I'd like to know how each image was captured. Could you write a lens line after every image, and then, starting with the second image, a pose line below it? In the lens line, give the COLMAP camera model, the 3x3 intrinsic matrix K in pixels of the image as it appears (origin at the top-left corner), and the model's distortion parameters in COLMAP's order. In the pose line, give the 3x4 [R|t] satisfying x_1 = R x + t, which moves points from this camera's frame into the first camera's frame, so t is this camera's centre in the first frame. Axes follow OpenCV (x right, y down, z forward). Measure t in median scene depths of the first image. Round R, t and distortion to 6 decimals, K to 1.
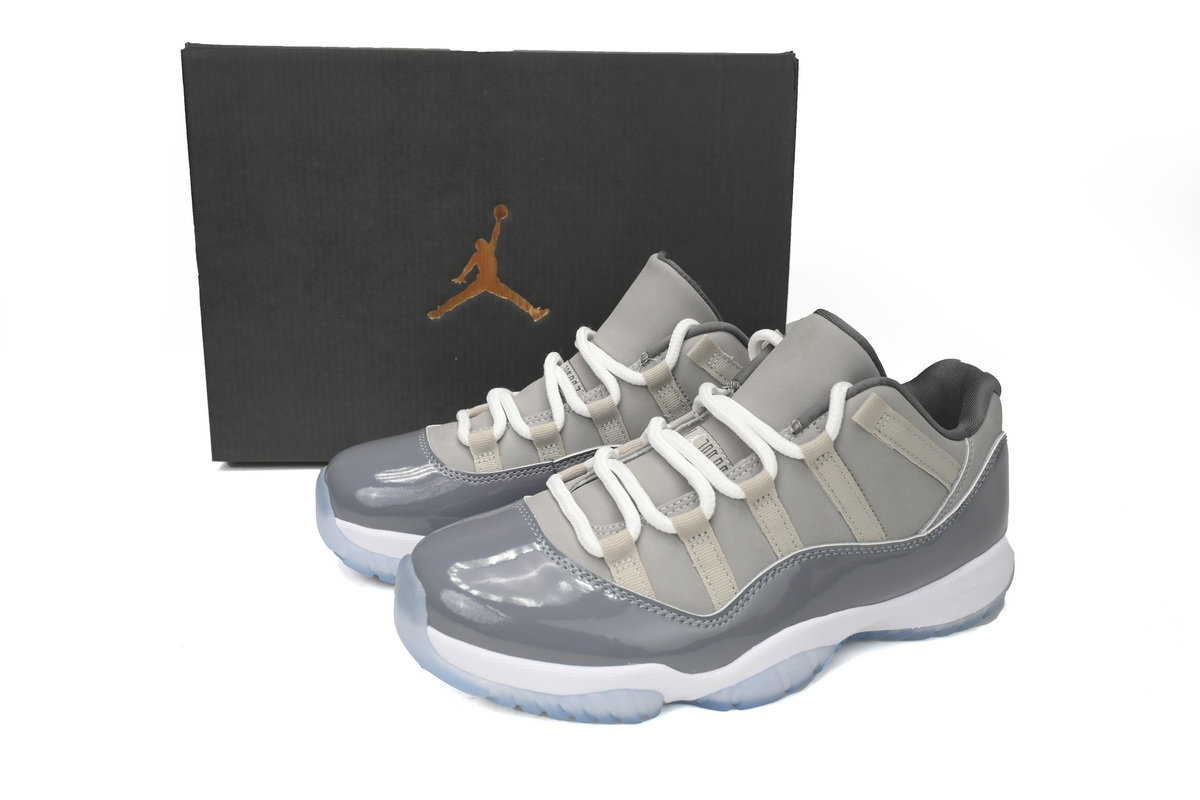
lens RADIAL K [[864.5, 0, 599.4], [0, 864.5, 403.9], [0, 0, 1]] dist [-0.058837, -0.001562]
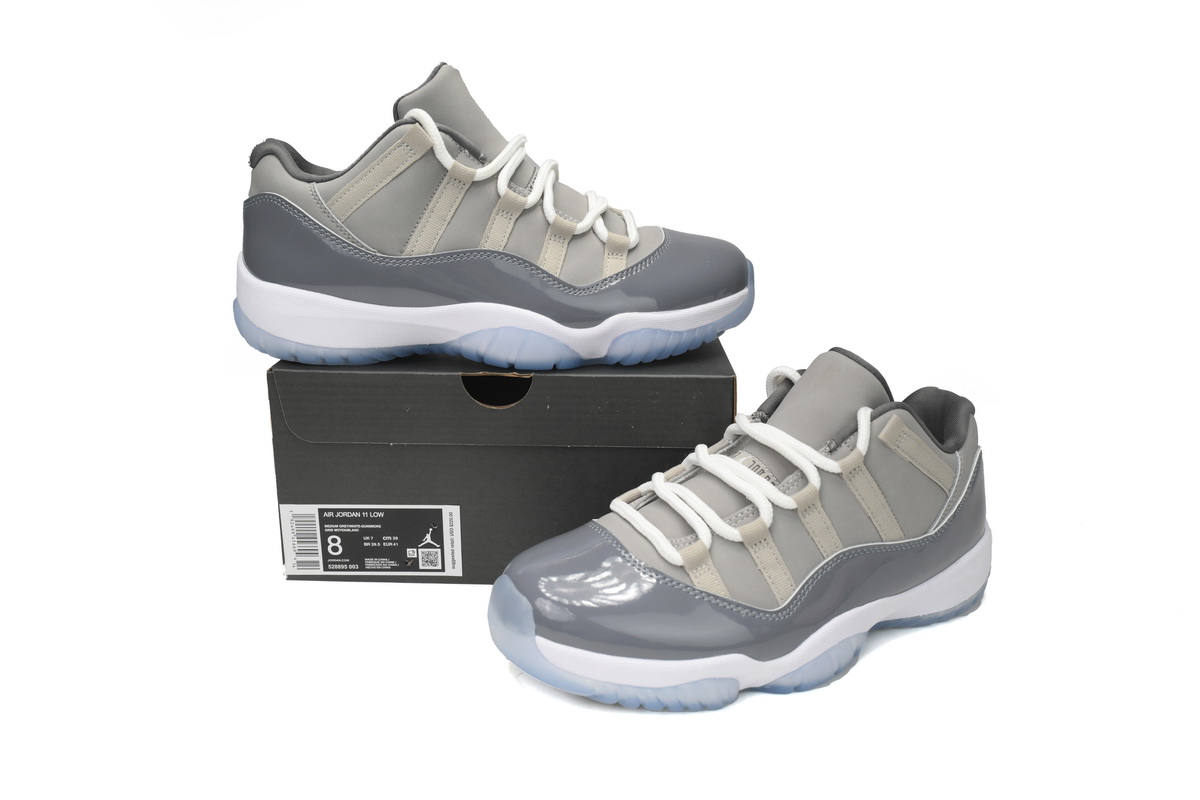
lens RADIAL K [[864.5, 0, 598.0], [0, 864.5, 398.9], [0, 0, 1]] dist [-0.058837, -0.001562]
pose [[0.990011, -0.029762, 0.137815, -0.250196], [0.037411, 0.997880, -0.053250, 0.012997], [-0.135938, 0.057873, 0.989025, -0.128381]]
